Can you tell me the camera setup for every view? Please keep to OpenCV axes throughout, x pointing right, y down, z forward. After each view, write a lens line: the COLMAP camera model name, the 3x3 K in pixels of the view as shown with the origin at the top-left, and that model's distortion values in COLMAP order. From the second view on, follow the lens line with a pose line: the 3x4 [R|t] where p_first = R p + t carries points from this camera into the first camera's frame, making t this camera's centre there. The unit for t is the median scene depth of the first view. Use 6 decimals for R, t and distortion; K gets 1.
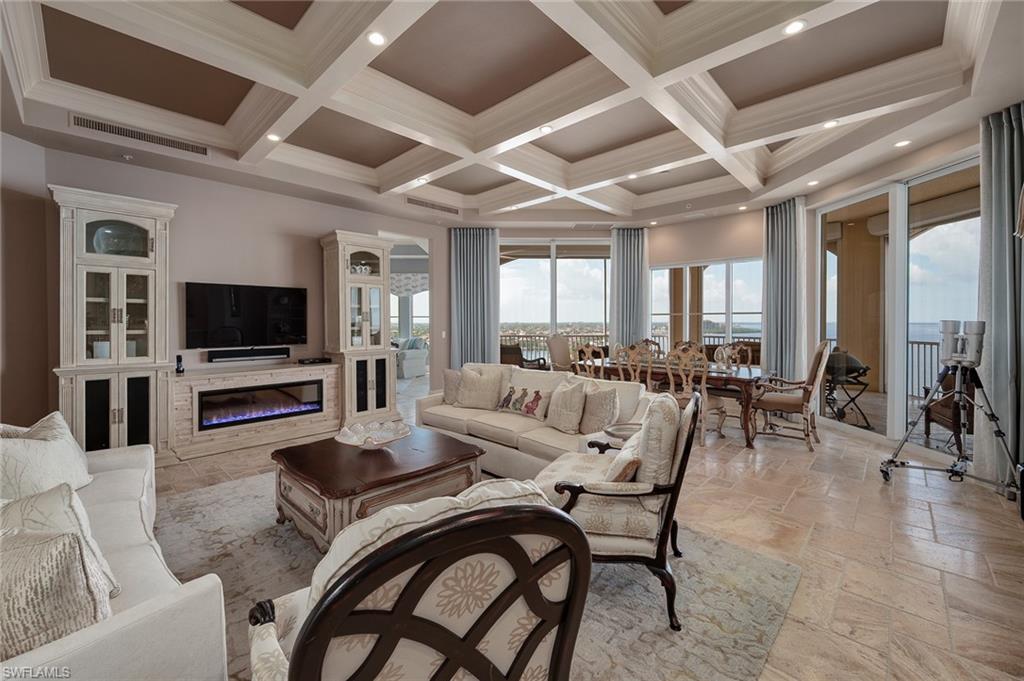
lens RADIAL K [[412.0, 0, 511.2], [0, 412.0, 323.3], [0, 0, 1]] dist [-0.001066, -0.000150]
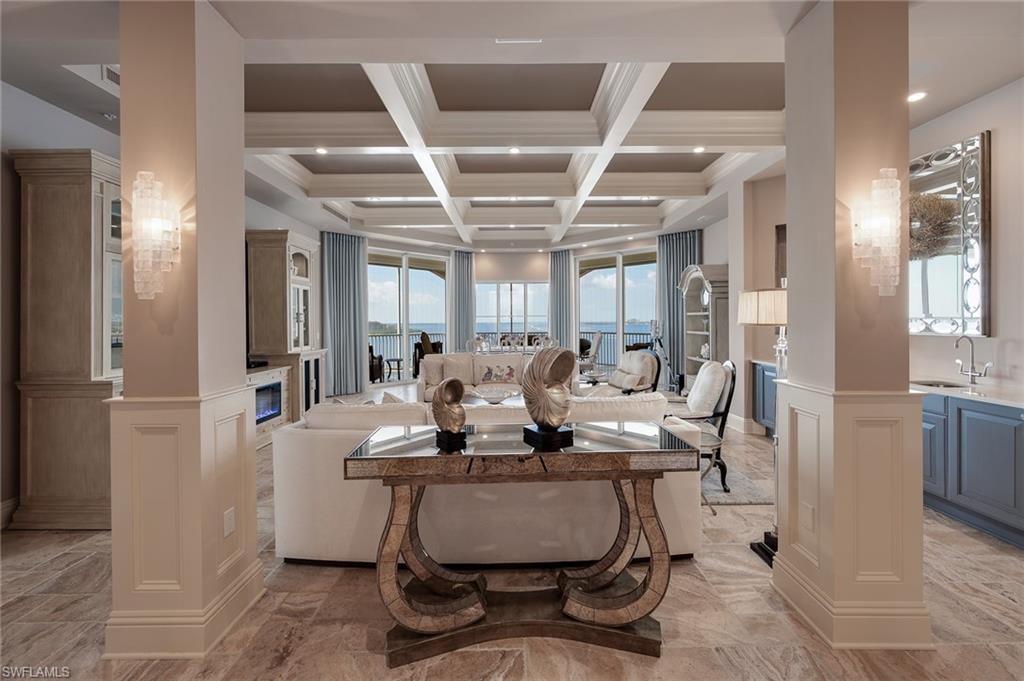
lens RADIAL K [[412.0, 0, 511.2], [0, 412.0, 323.3], [0, 0, 1]] dist [-0.001066, -0.000150]
pose [[0.722703, -0.006687, 0.691127, -0.560342], [0.009366, 0.999956, -0.000119, 0.002026], [-0.691096, 0.006559, 0.722734, -0.068386]]
